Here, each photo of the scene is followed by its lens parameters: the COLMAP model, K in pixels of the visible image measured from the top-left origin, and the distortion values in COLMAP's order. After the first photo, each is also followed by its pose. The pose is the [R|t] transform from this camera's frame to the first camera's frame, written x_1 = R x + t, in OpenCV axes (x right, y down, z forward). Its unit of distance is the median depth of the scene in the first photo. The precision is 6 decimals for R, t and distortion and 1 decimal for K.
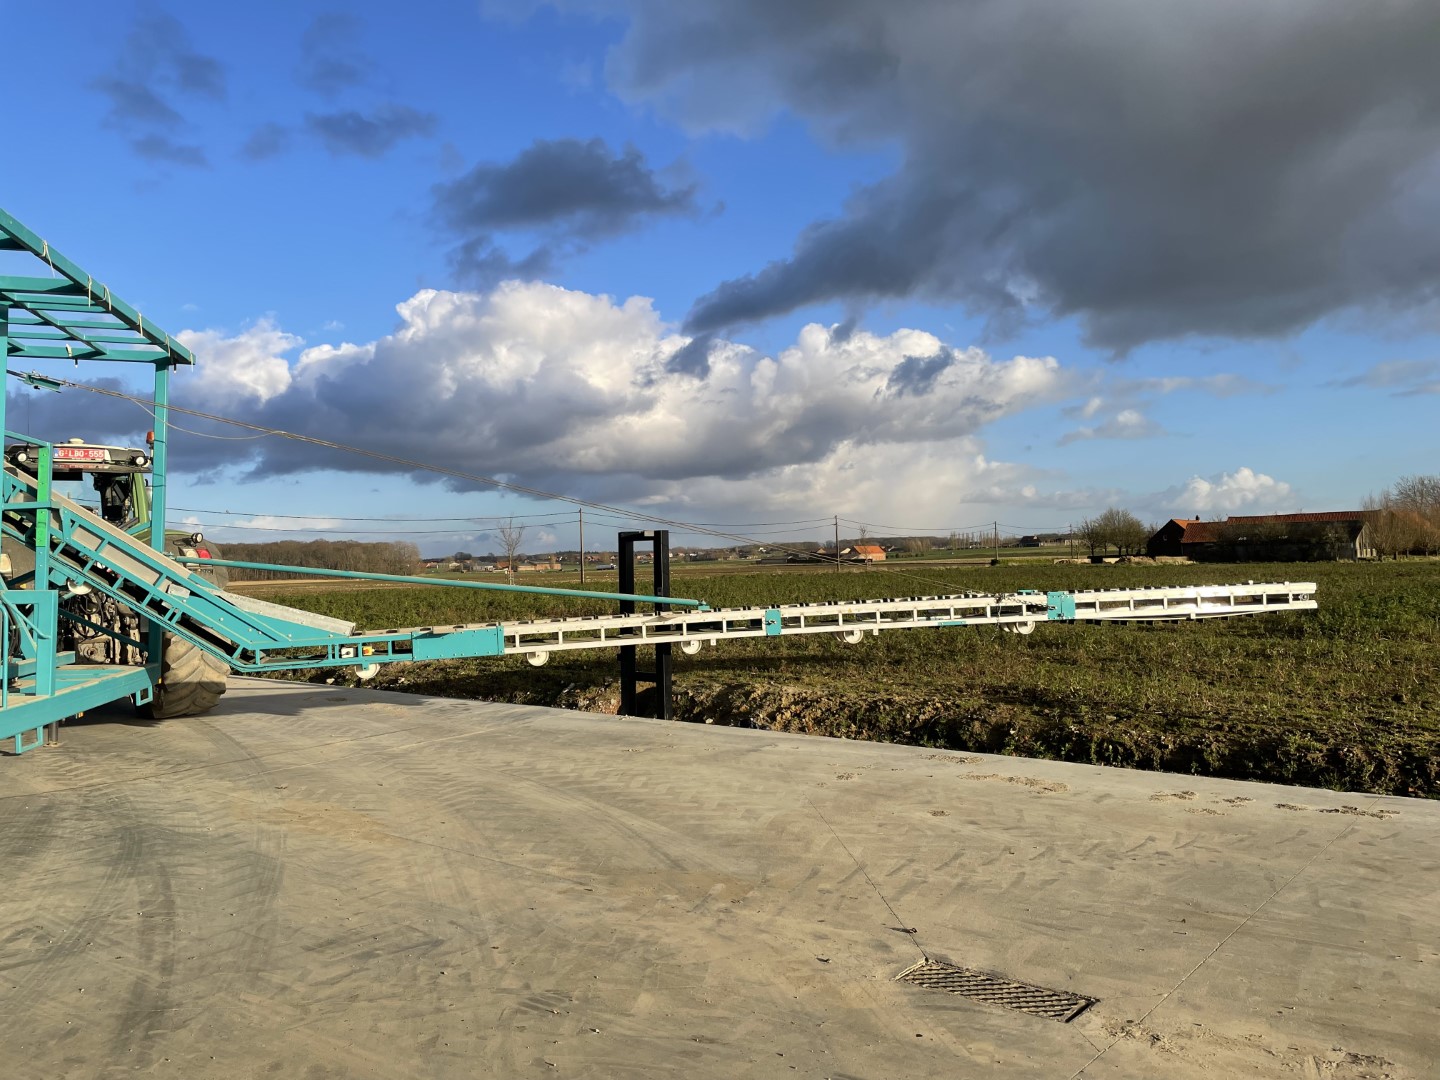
lens RADIAL K [[1083.8, 0, 709.3], [0, 1083.8, 531.8], [0, 0, 1]] dist [0.091087, -0.120697]
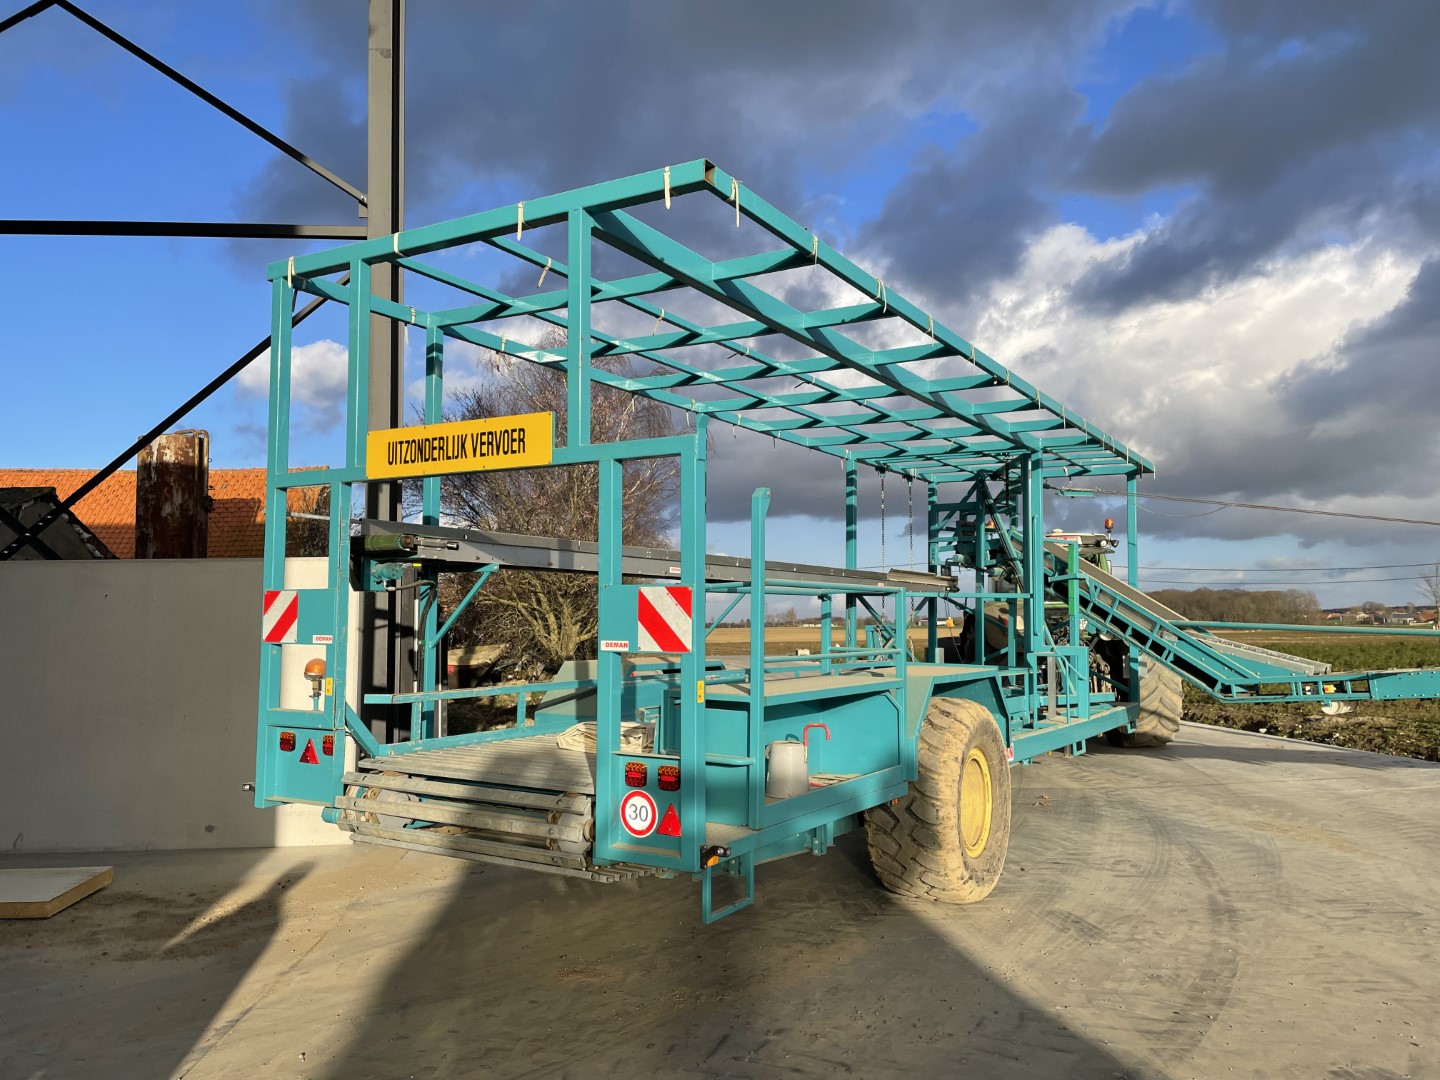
lens RADIAL K [[1083.8, 0, 705.5], [0, 1083.8, 532.6], [0, 0, 1]] dist [0.091087, -0.120697]
pose [[0.720719, -0.045440, -0.691736, 0.047303], [0.015149, 0.998643, -0.049818, -0.029162], [0.693062, 0.025426, 0.720430, -0.345590]]
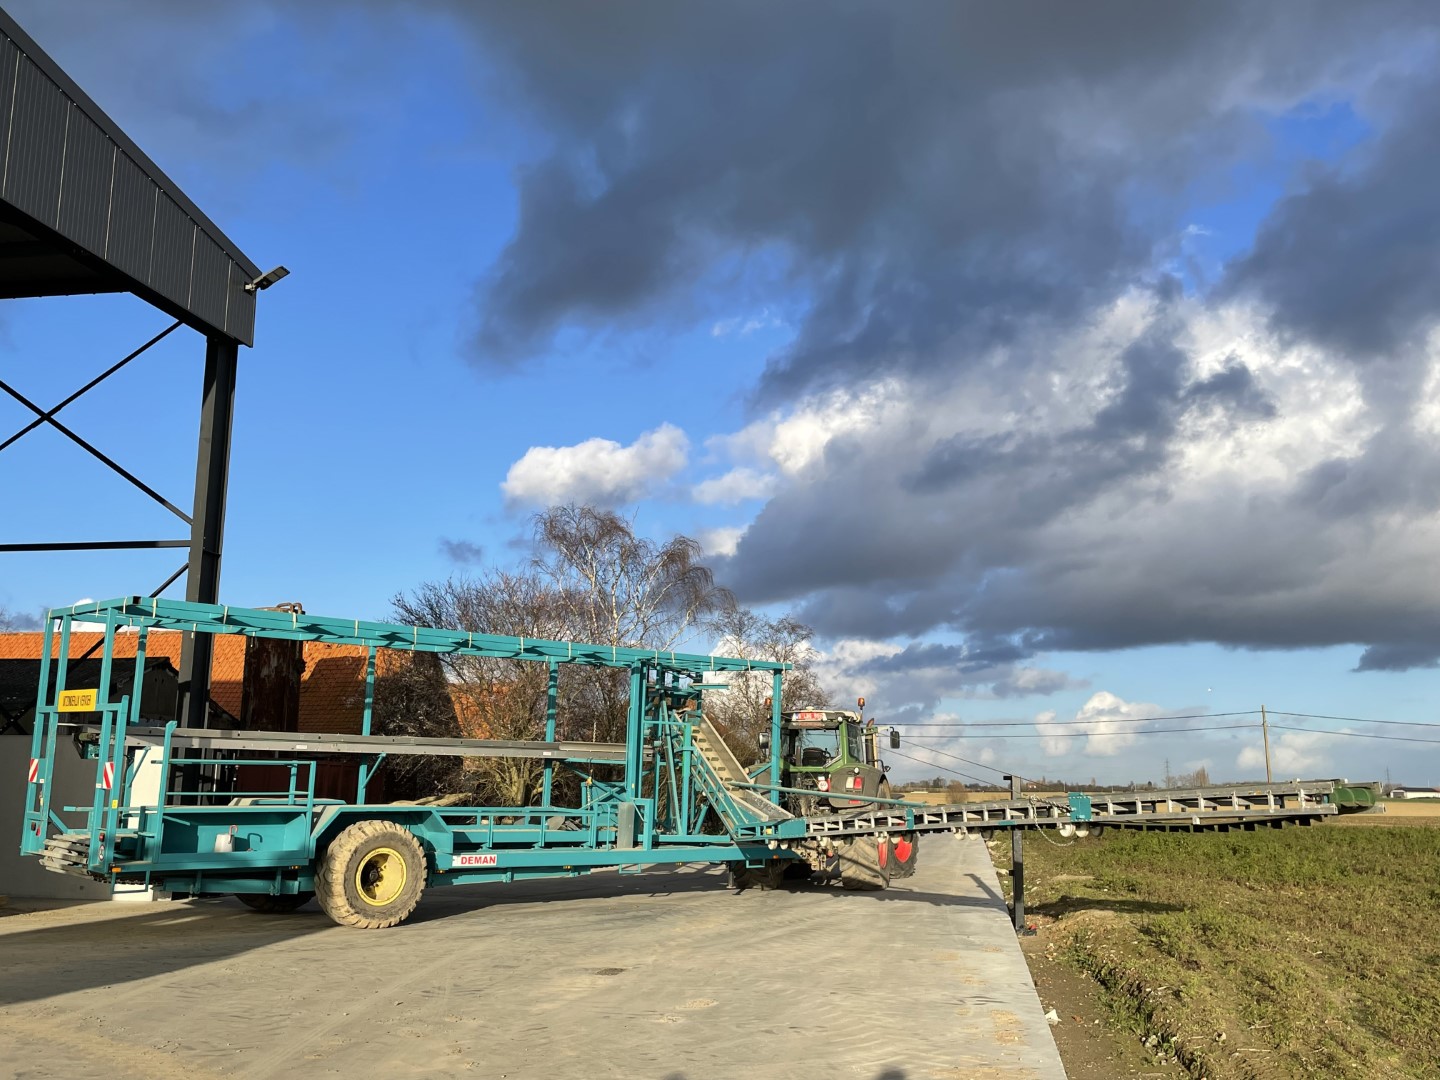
lens RADIAL K [[1365.2, 0, 705.4], [0, 1365.2, 536.8], [0, 0, 1]] dist [0.053081, 0.000000]
pose [[0.505226, -0.123288, -0.854135, 1.497315], [-0.000847, 0.989671, -0.143353, -0.060528], [0.862987, 0.073150, 0.499903, -0.224826]]
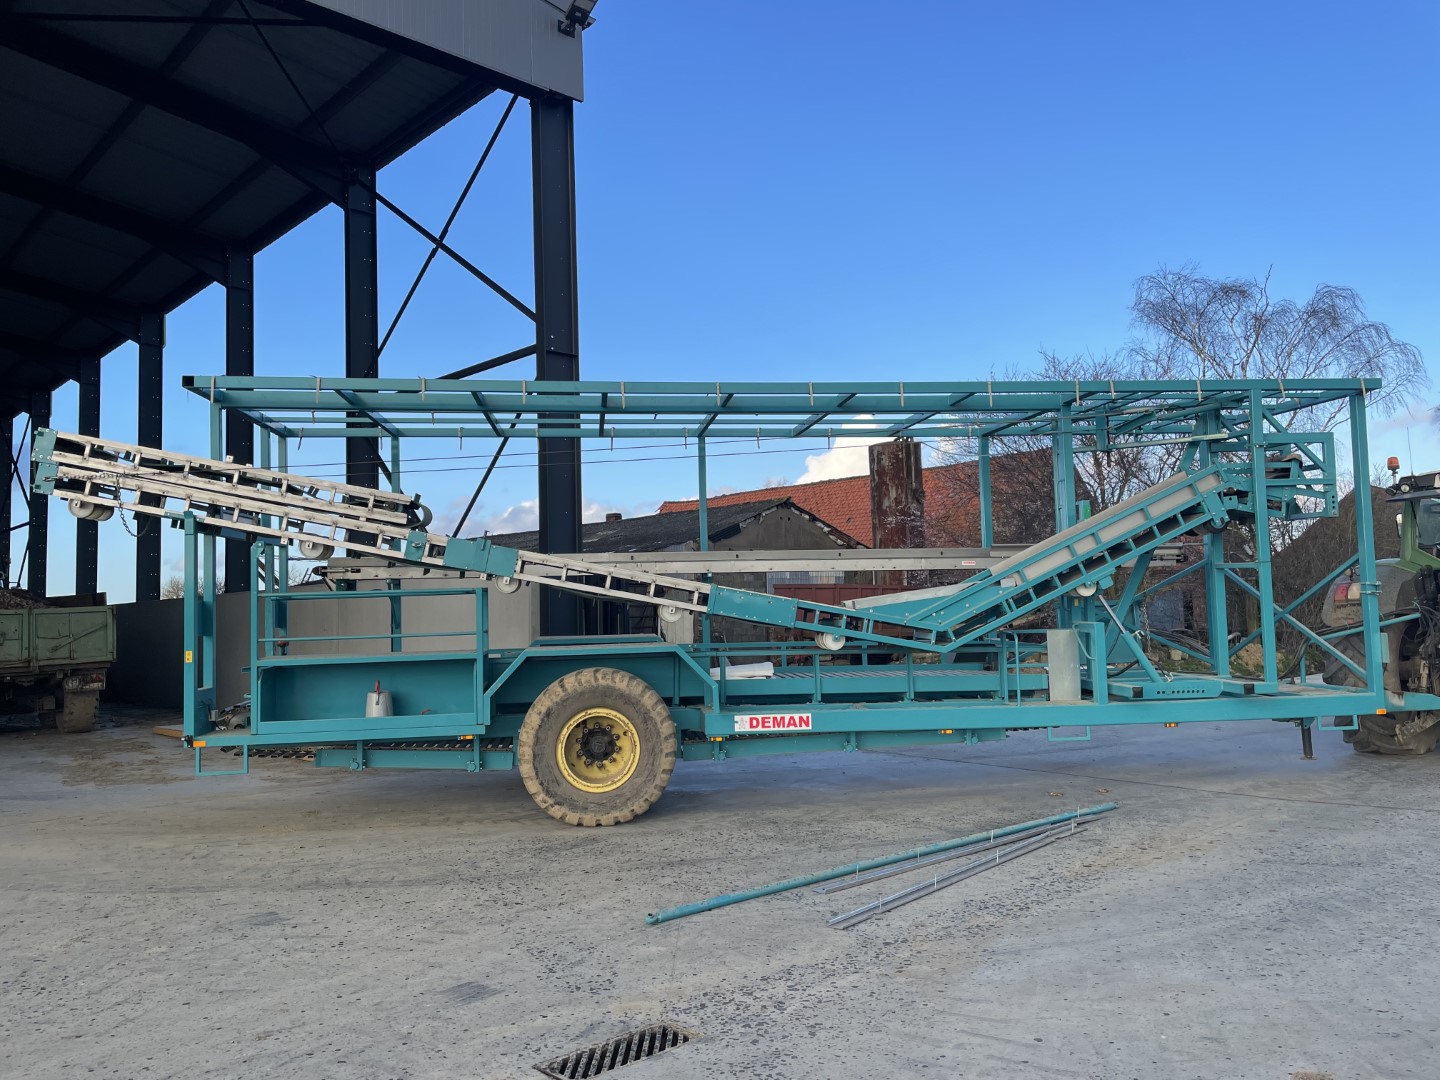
lens RADIAL K [[1083.8, 0, 722.7], [0, 1083.8, 517.0], [0, 0, 1]] dist [0.091087, -0.120697]
pose [[-0.090252, -0.058886, -0.994177, 0.624040], [0.059722, 0.996134, -0.064423, -0.012872], [0.994127, -0.065189, -0.086386, 0.570729]]
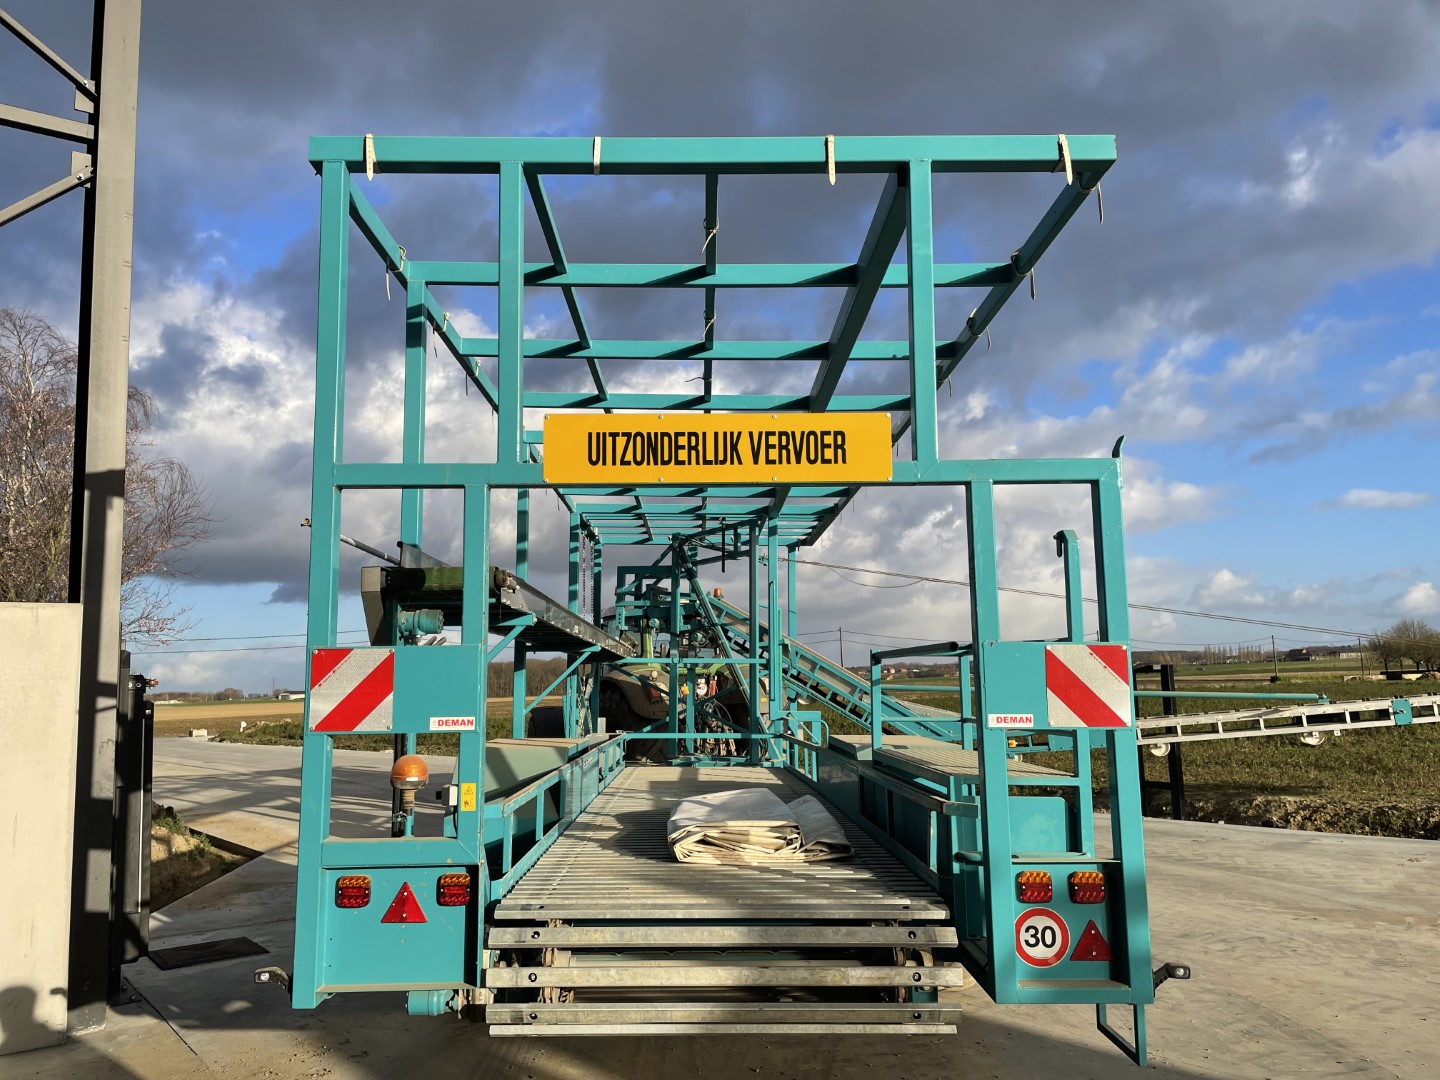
lens RADIAL K [[1083.8, 0, 691.8], [0, 1083.8, 543.8], [0, 0, 1]] dist [0.091087, -0.120697]
pose [[0.977599, -0.031056, -0.208174, -0.375819], [0.011079, 0.995276, -0.096452, -0.029034], [0.210186, 0.091985, 0.973325, -0.425483]]
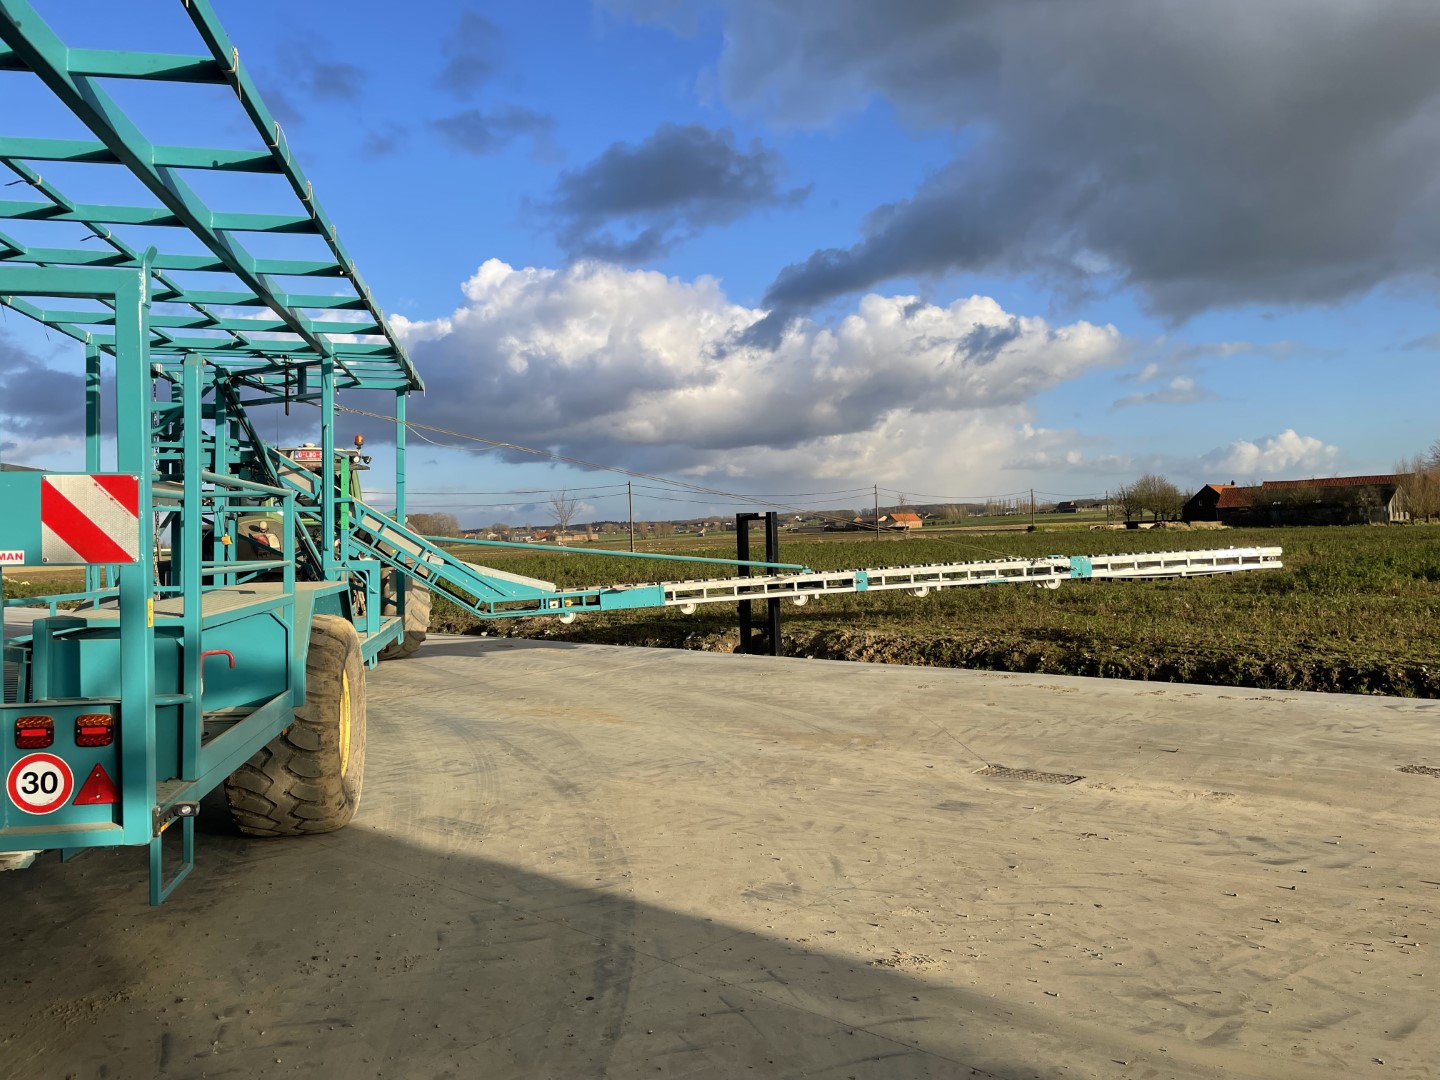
lens RADIAL K [[1083.8, 0, 724.6], [0, 1083.8, 532.8], [0, 0, 1]] dist [0.091087, -0.120697]
pose [[0.999796, -0.008686, -0.018261, -0.093776], [0.009227, 0.999515, 0.029738, -0.018716], [0.017994, -0.029900, 0.999391, -0.367062]]
